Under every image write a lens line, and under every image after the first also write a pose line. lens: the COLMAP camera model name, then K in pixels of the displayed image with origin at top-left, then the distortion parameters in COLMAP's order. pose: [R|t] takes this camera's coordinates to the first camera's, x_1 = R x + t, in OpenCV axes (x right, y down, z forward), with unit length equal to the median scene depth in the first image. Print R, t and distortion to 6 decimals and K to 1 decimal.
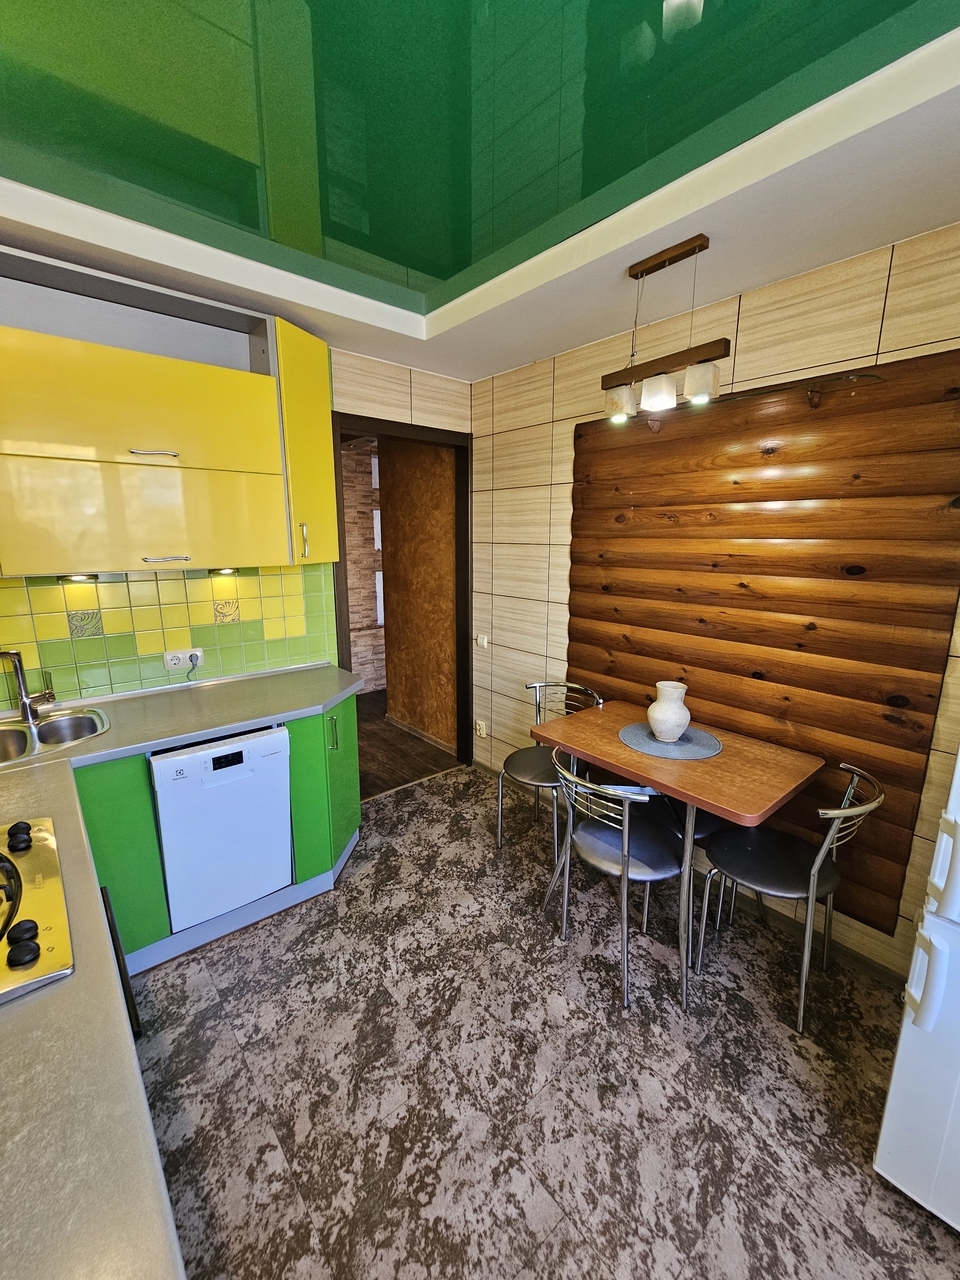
lens RADIAL K [[521.2, 0, 496.2], [0, 521.2, 645.0], [0, 0, 1]] dist [-0.013331, 0.004817]
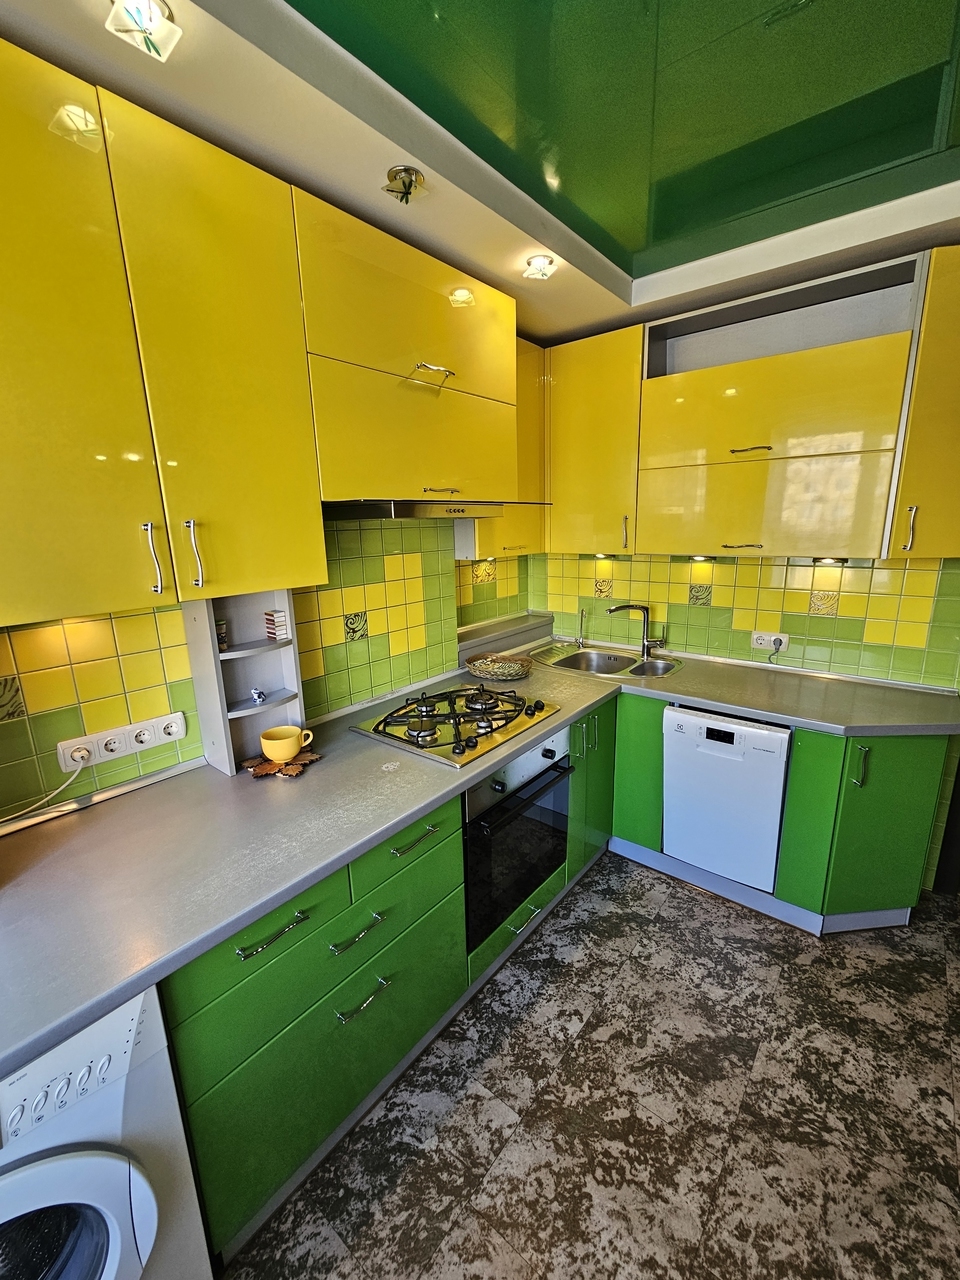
lens RADIAL K [[517.5, 0, 478.9], [0, 517.5, 651.2], [0, 0, 1]] dist [-0.000310, 0.000324]
pose [[0.177433, 0.228673, -0.957197, 0.392195], [-0.182413, 0.963418, 0.196346, -0.067542], [0.967080, 0.139767, 0.212655, 0.275661]]
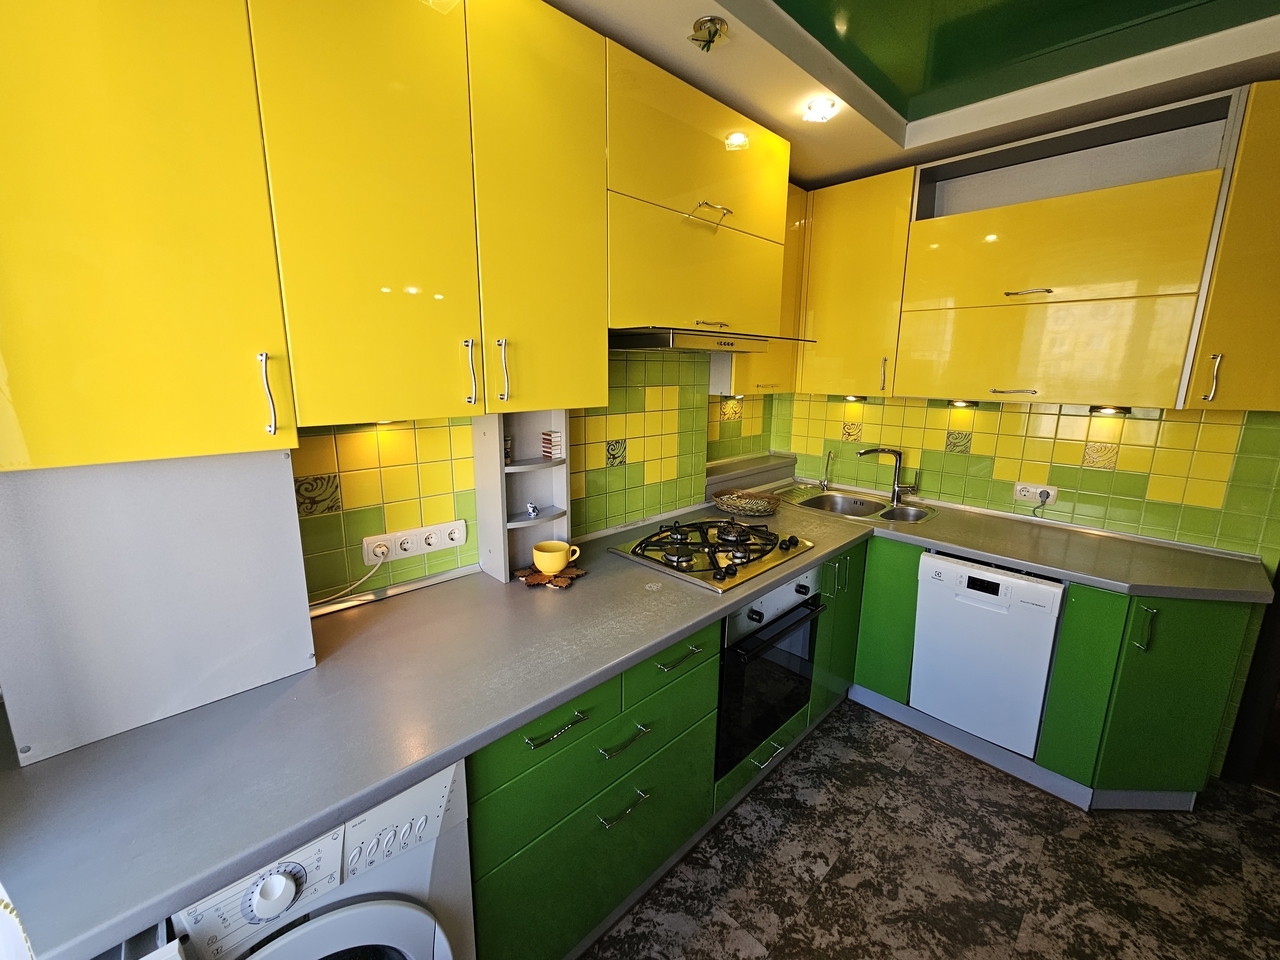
lens RADIAL K [[514.9, 0, 640.0], [0, 514.9, 480.0], [0, 0, 1]] dist [0.000766, 0.000532]
pose [[0.064665, 0.207734, -0.976046, 0.408529], [-0.218692, 0.957266, 0.189248, -0.024191], [0.973649, 0.201216, 0.107332, 0.190310]]
